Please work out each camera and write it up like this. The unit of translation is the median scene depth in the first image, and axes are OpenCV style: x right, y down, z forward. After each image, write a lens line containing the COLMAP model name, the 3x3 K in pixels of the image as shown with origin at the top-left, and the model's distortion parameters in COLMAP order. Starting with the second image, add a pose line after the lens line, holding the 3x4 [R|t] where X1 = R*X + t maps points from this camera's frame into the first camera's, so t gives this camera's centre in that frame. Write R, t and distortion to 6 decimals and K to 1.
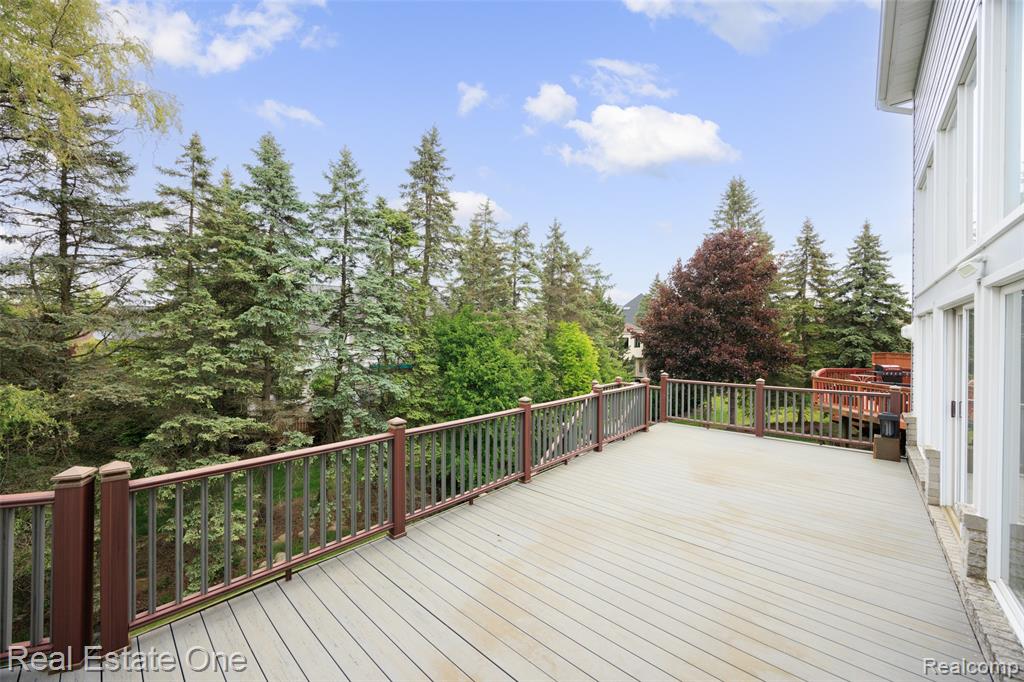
lens RADIAL K [[386.4, 0, 512.0], [0, 386.4, 341.0], [0, 0, 1]] dist [-0.008439, -0.000078]
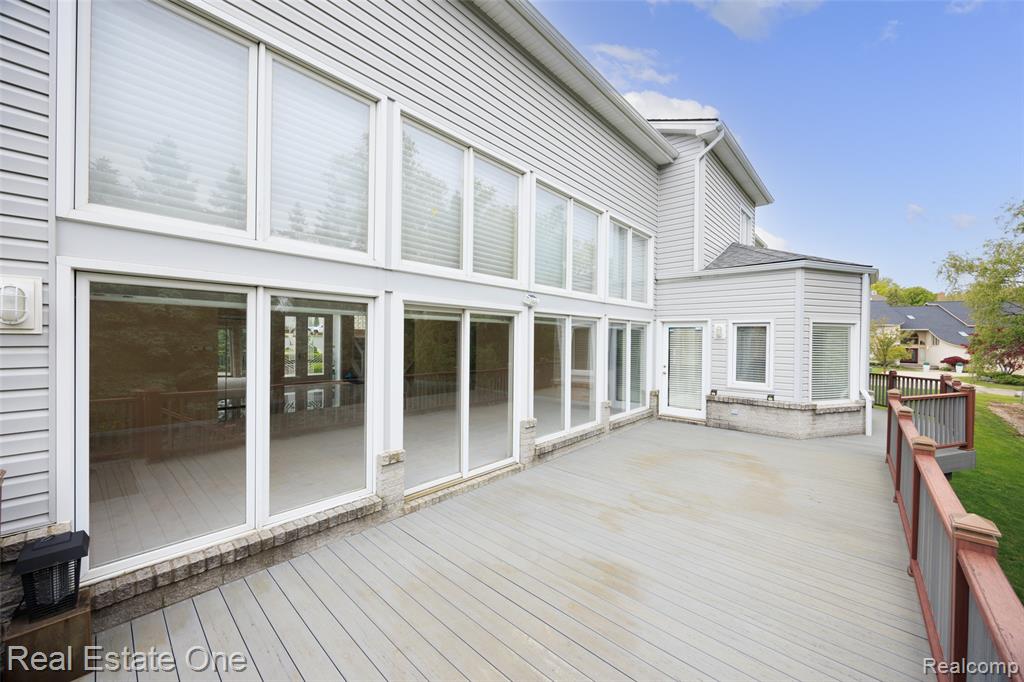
lens RADIAL K [[386.4, 0, 512.0], [0, 386.4, 341.0], [0, 0, 1]] dist [-0.008439, -0.000078]
pose [[-0.999755, -0.018524, 0.012078, 0.333224], [-0.018555, 0.999825, -0.002461, 0.003185], [-0.012030, -0.002684, -0.999924, 0.799153]]
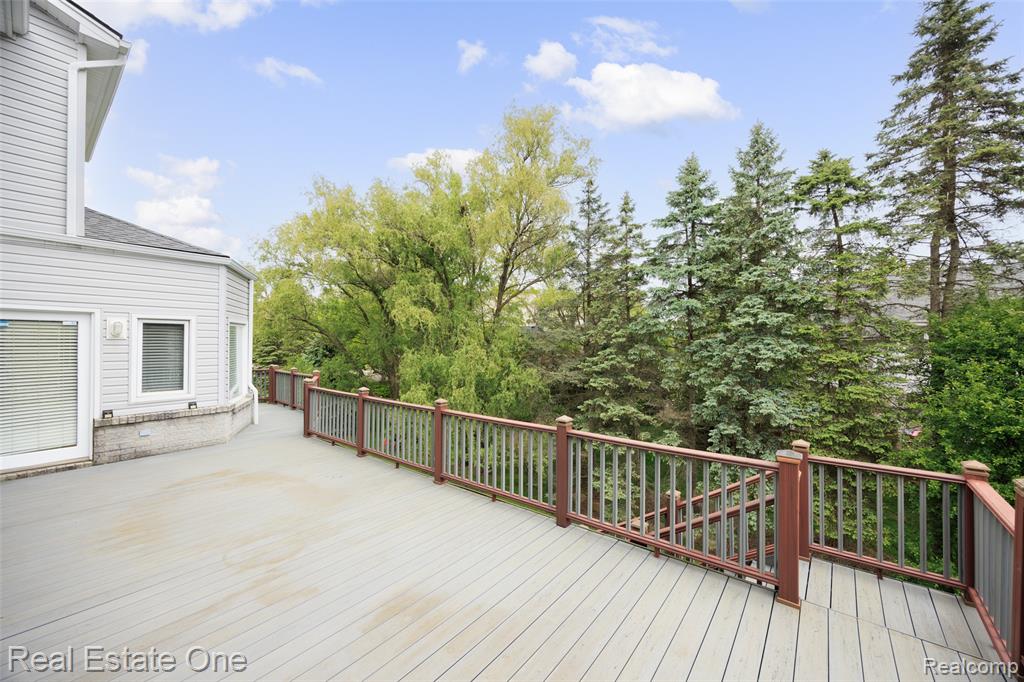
lens RADIAL K [[386.4, 0, 512.0], [0, 386.4, 341.0], [0, 0, 1]] dist [-0.008439, -0.000078]
pose [[0.068986, -0.010771, -0.997559, 0.524603], [0.006878, 0.999923, -0.010321, 0.002254], [0.997594, -0.006149, 0.069055, 0.554987]]
